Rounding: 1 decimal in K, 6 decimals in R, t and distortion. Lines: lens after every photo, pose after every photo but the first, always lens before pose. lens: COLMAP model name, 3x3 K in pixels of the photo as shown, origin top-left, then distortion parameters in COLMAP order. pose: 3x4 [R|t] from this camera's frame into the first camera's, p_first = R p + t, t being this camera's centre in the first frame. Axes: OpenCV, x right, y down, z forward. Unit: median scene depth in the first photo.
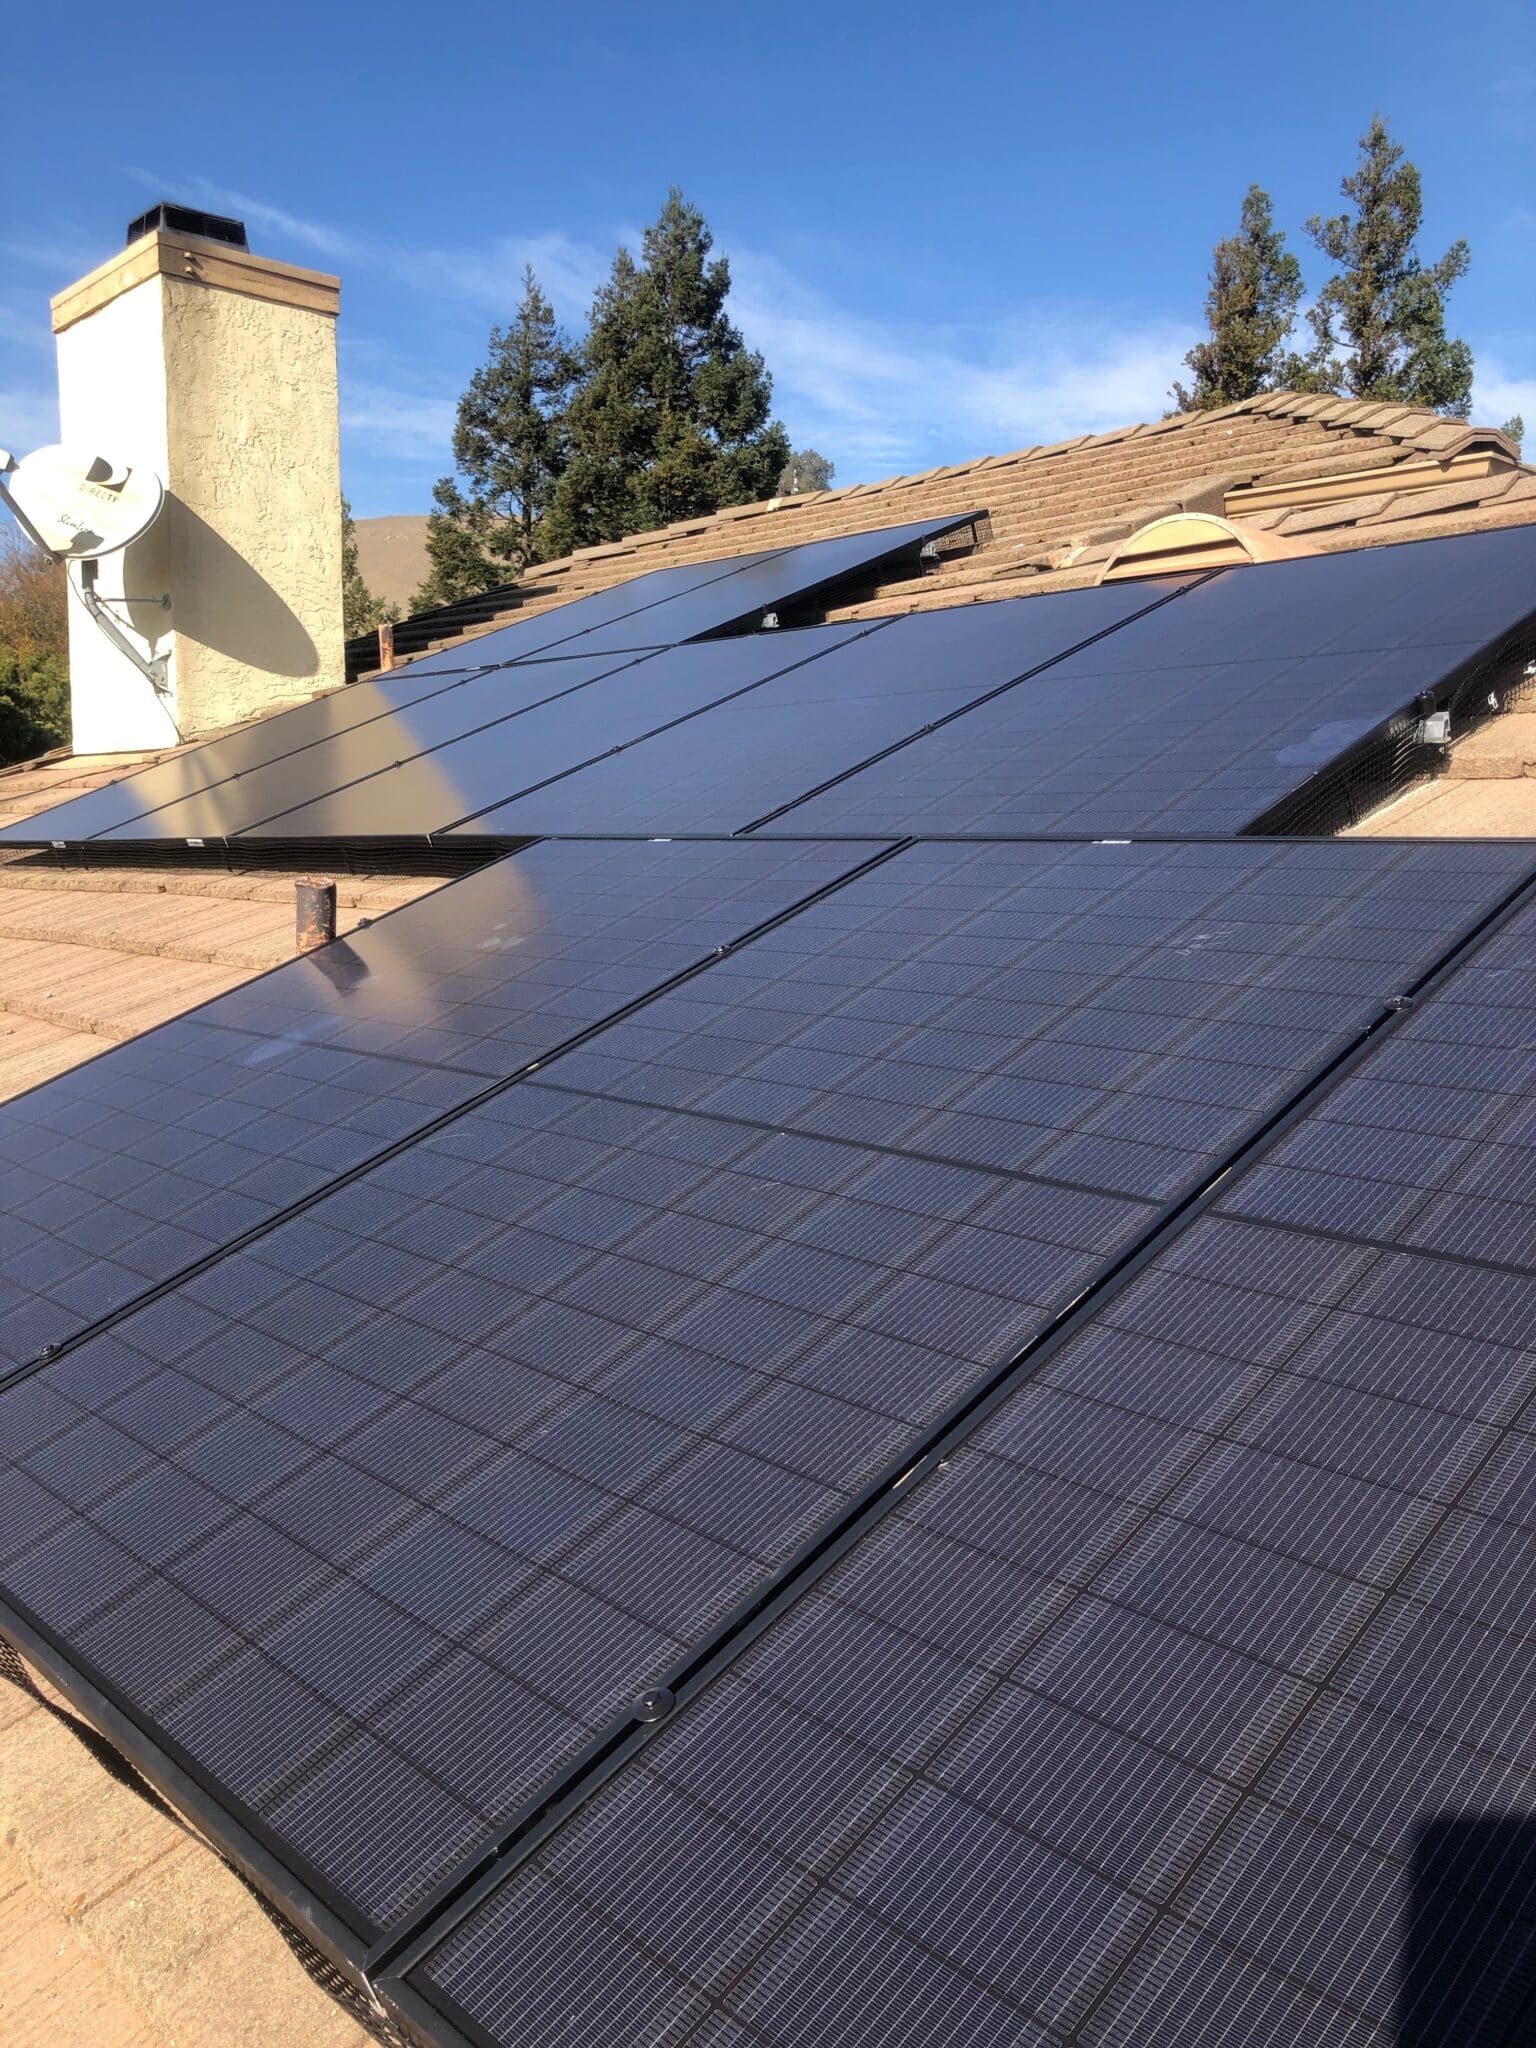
lens RADIAL K [[1671.6, 0, 761.7], [0, 1671.6, 1014.4], [0, 0, 1]] dist [0.034004, -0.037191]
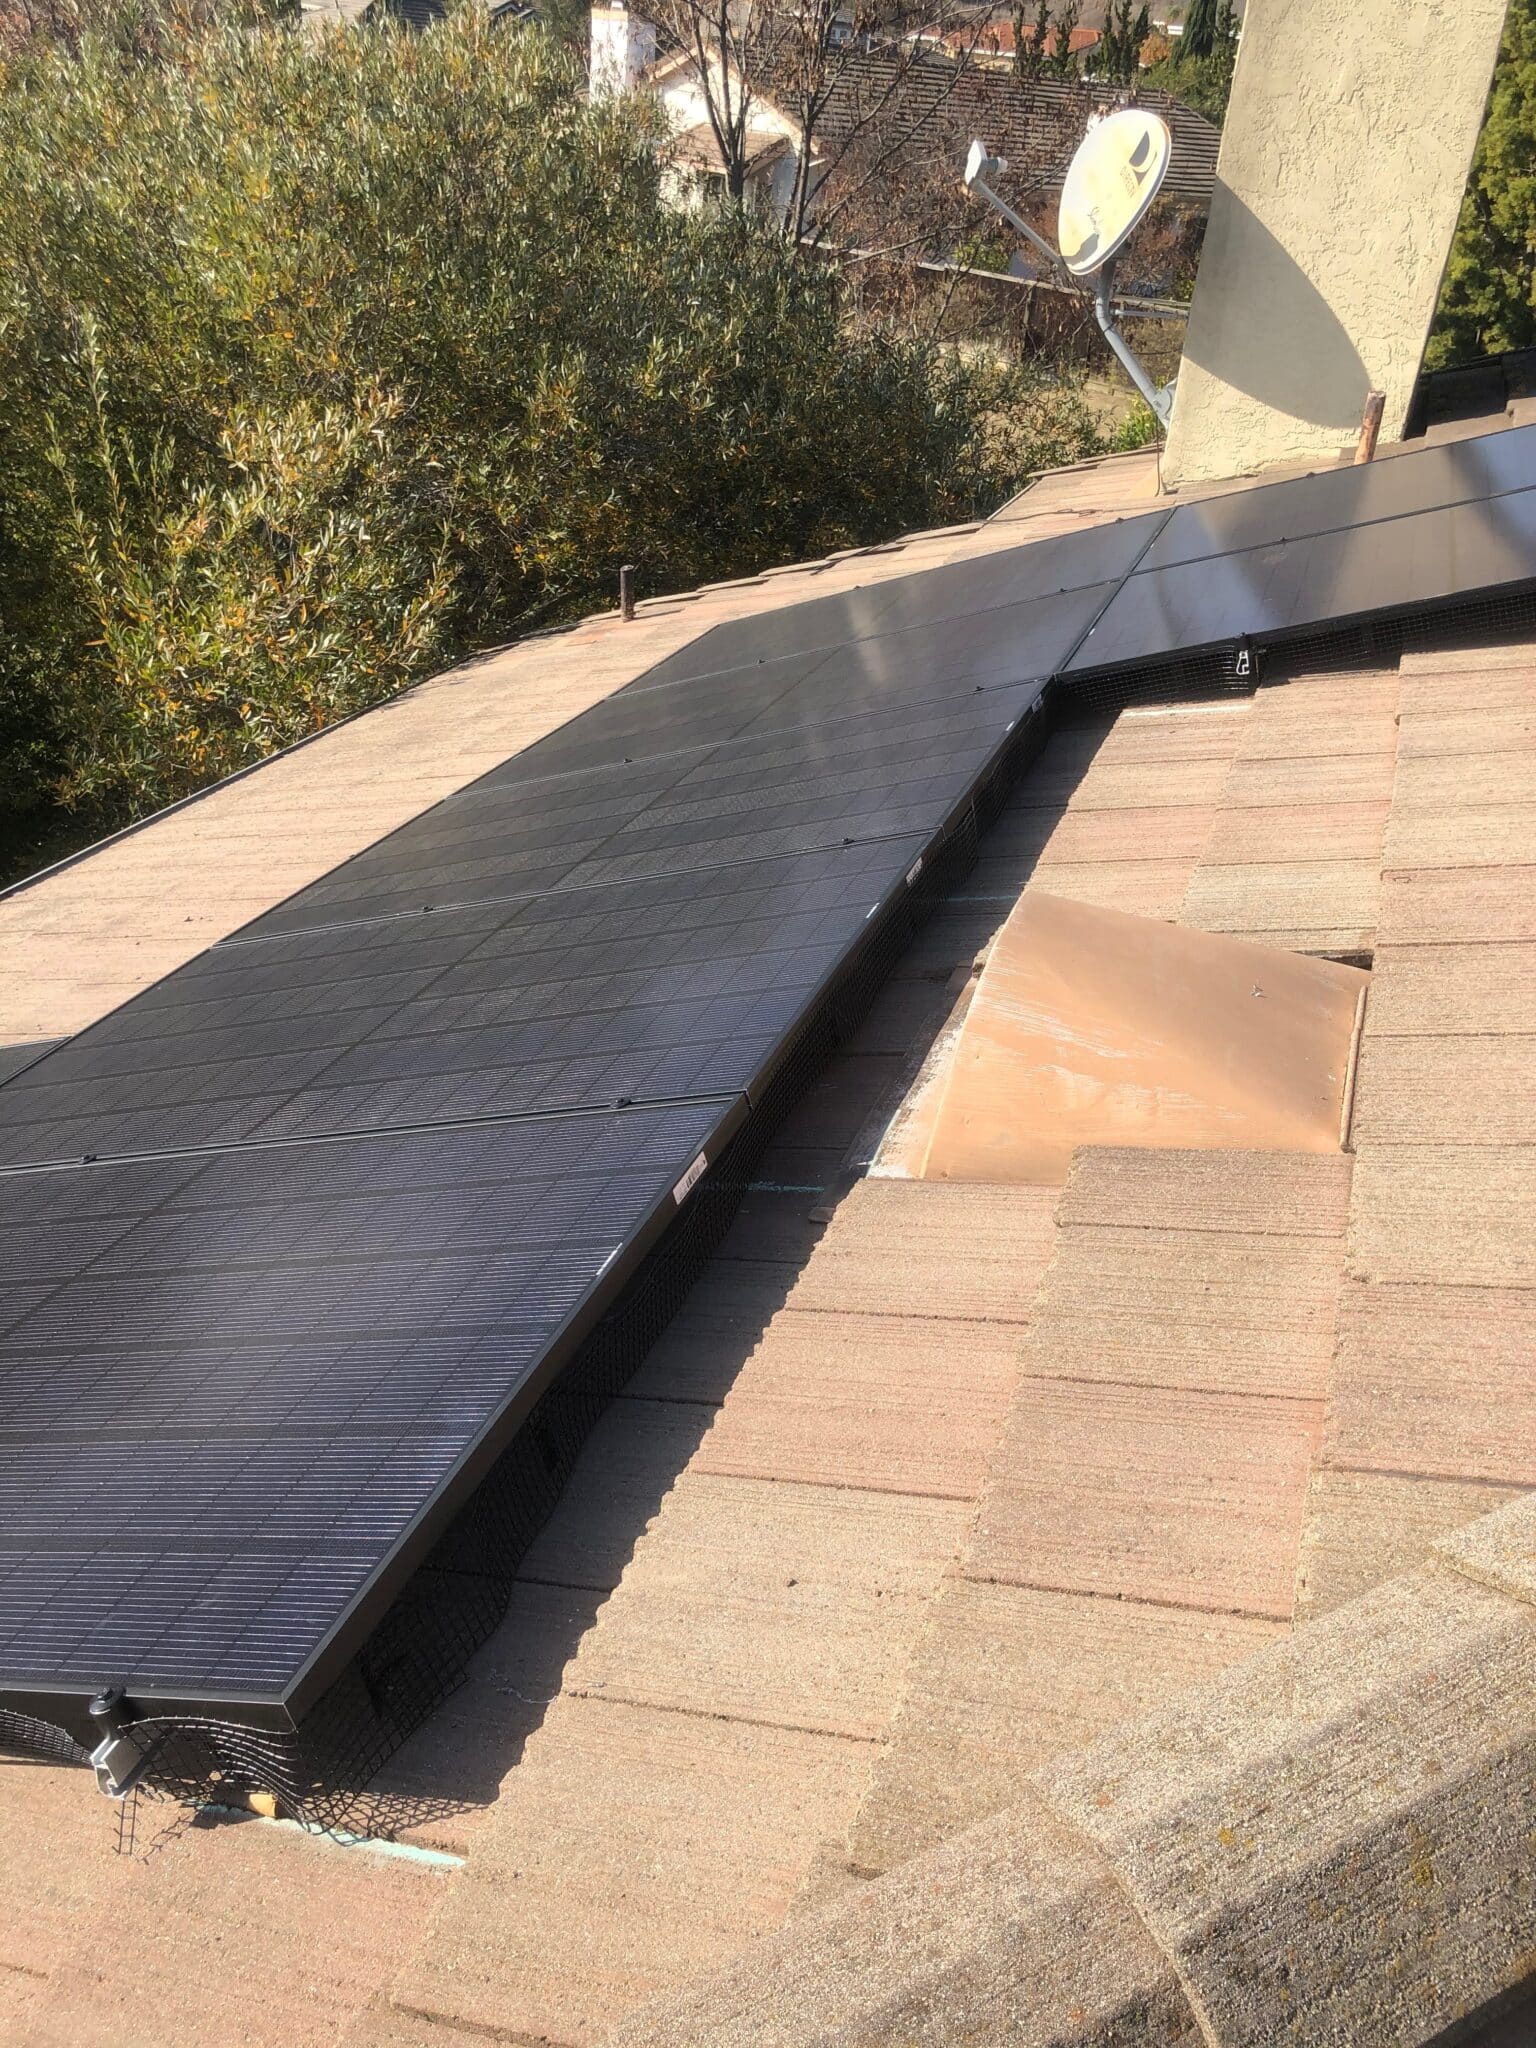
lens RADIAL K [[1671.6, 0, 808.5], [0, 1671.6, 1028.2], [0, 0, 1]] dist [0.034004, -0.037191]
pose [[0.464223, 0.471808, -0.749596, 0.338173], [-0.179021, 0.878828, 0.442281, -0.262670], [0.867438, -0.071124, 0.492436, 0.389118]]
